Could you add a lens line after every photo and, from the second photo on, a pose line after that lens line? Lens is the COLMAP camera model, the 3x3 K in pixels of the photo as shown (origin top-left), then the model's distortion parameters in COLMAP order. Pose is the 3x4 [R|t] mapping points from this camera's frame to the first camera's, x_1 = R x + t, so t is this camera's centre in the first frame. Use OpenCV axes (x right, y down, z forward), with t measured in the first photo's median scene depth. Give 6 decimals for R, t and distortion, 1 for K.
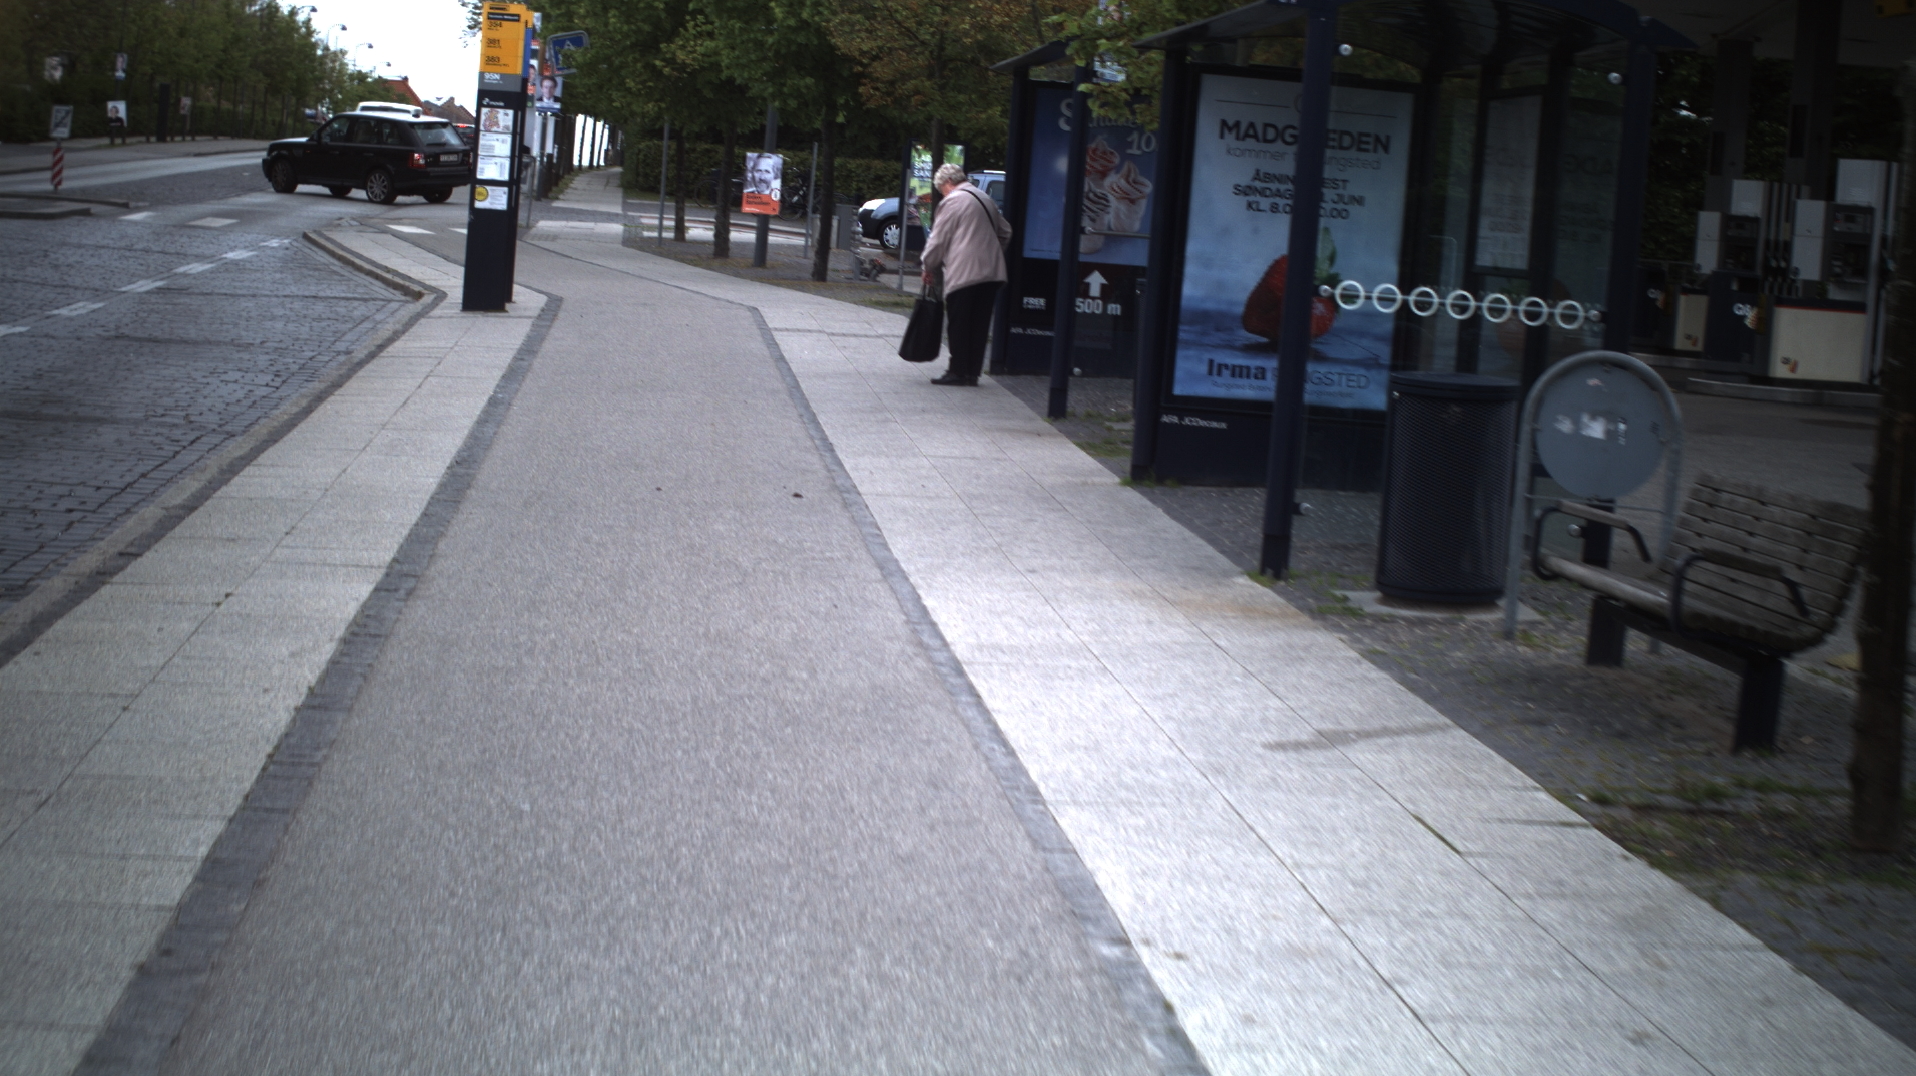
lens RADIAL K [[3377.2, 0, 958.0], [0, 3377.2, 538.0], [0, 0, 1]] dist [-0.299561, 0.405953]
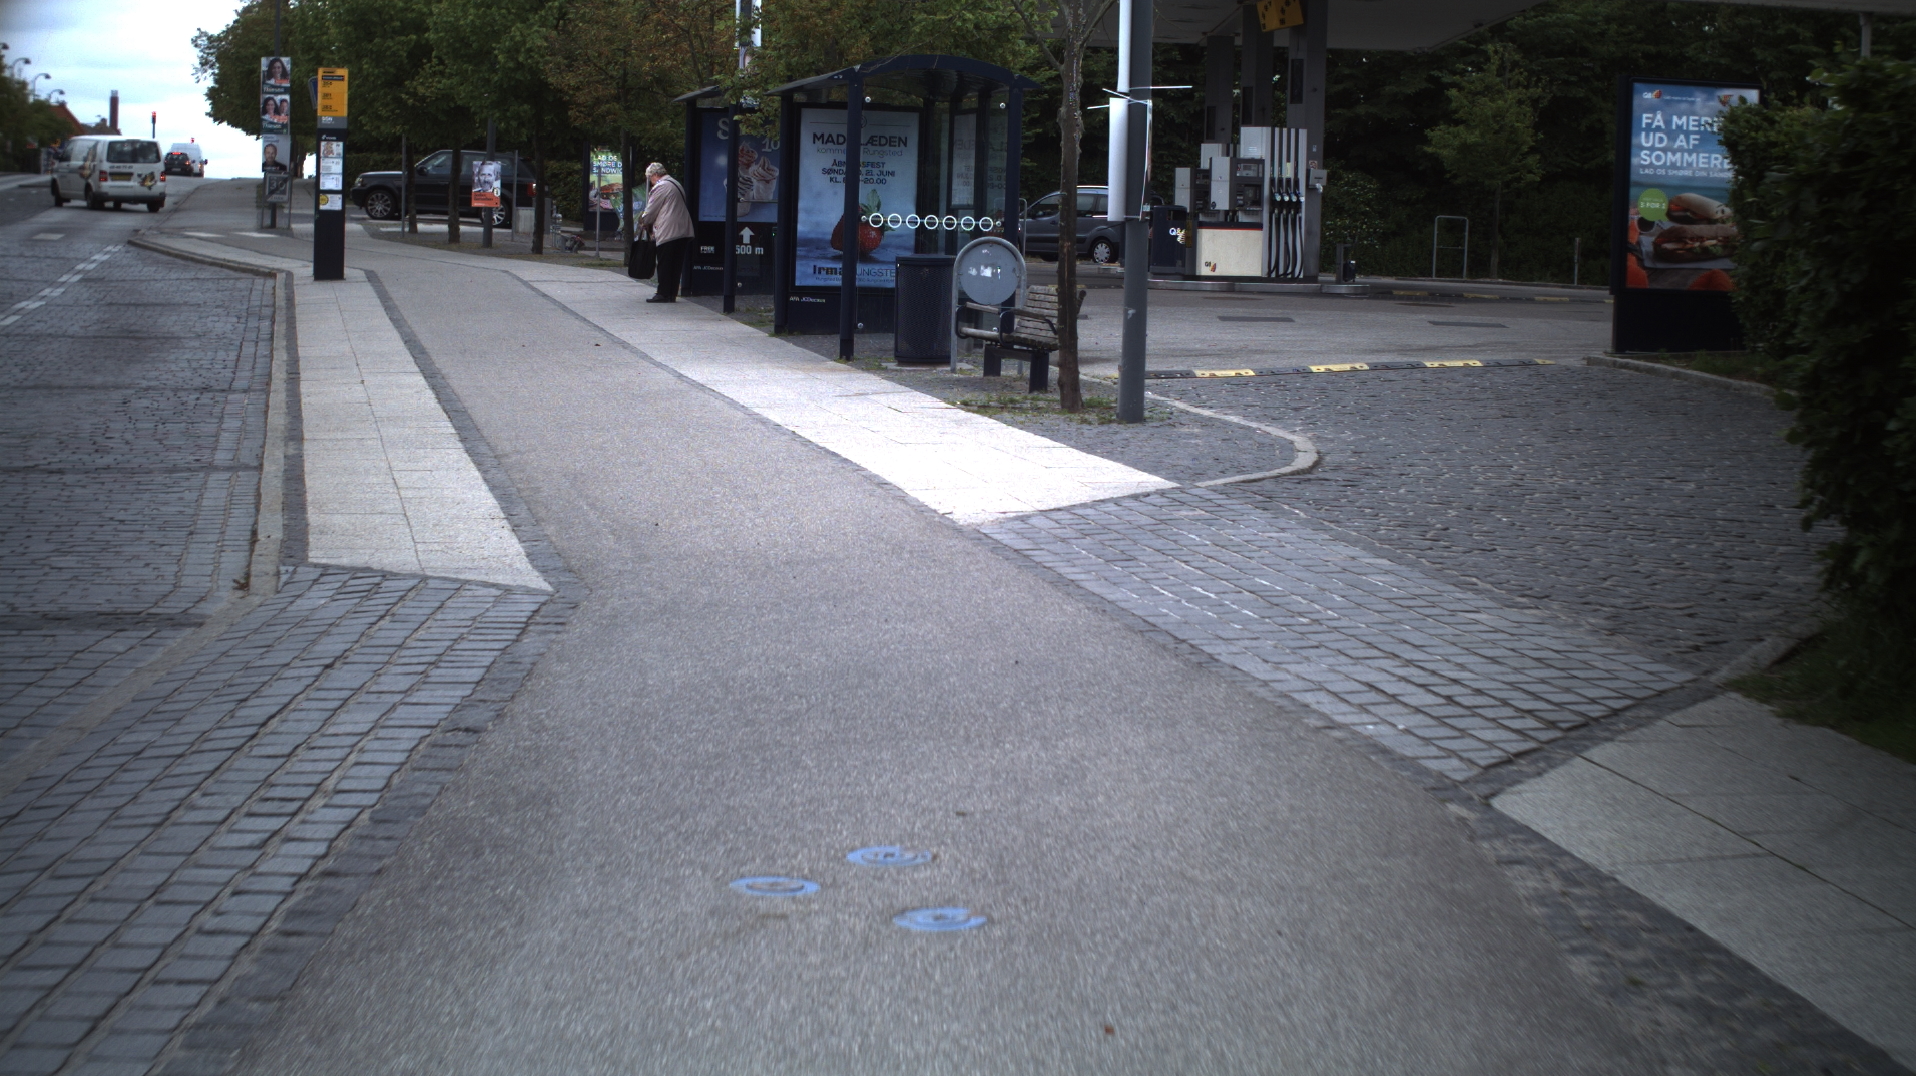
lens RADIAL K [[3377.2, 0, 958.0], [0, 3377.2, 538.0], [0, 0, 1]] dist [-0.299561, 0.405953]
pose [[0.993067, -0.057649, 0.102442, -0.032637], [0.057158, 0.998335, 0.007718, 0.064121], [-0.102716, -0.001809, 0.994709, -0.620529]]
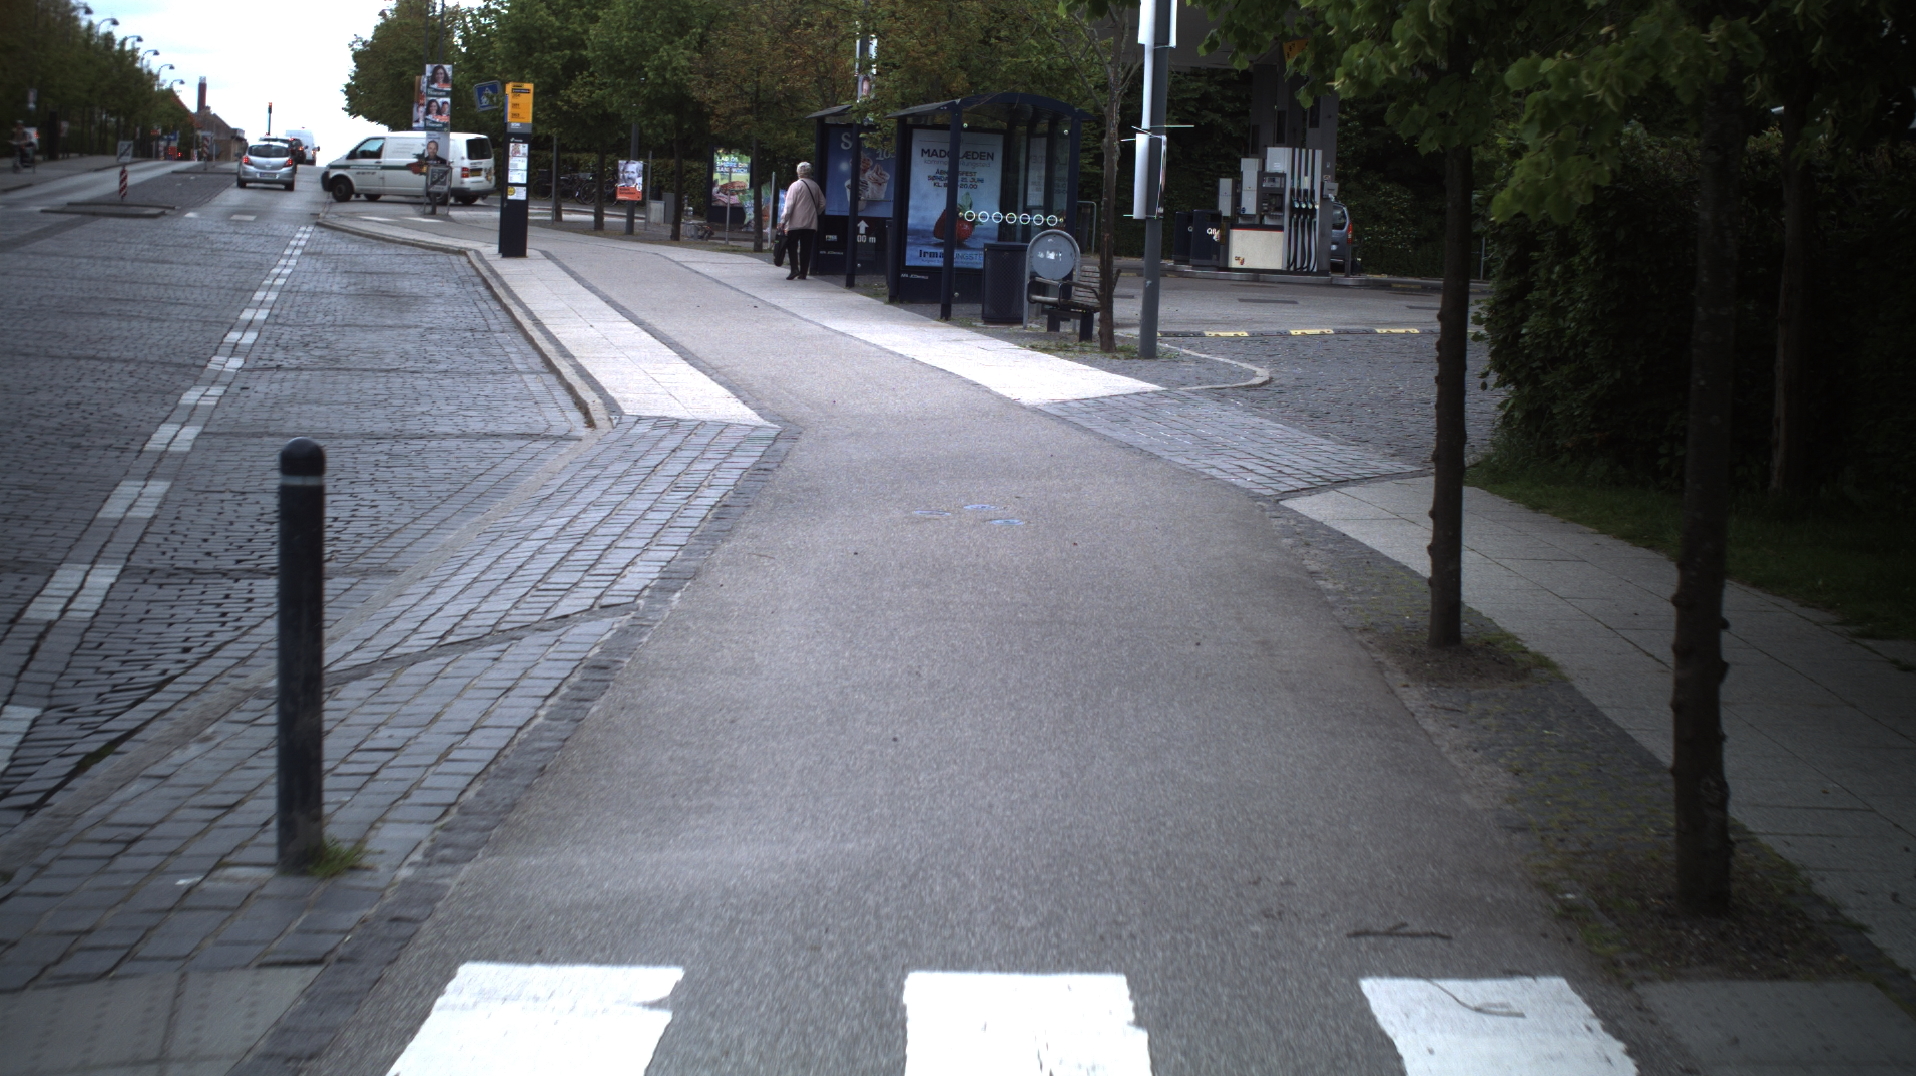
lens RADIAL K [[3377.2, 0, 958.0], [0, 3377.2, 538.0], [0, 0, 1]] dist [-0.299561, 0.405953]
pose [[0.996072, -0.037182, 0.080357, -0.073219], [0.036793, 0.999303, 0.006315, 0.102398], [-0.080536, -0.003334, 0.996746, -1.031124]]
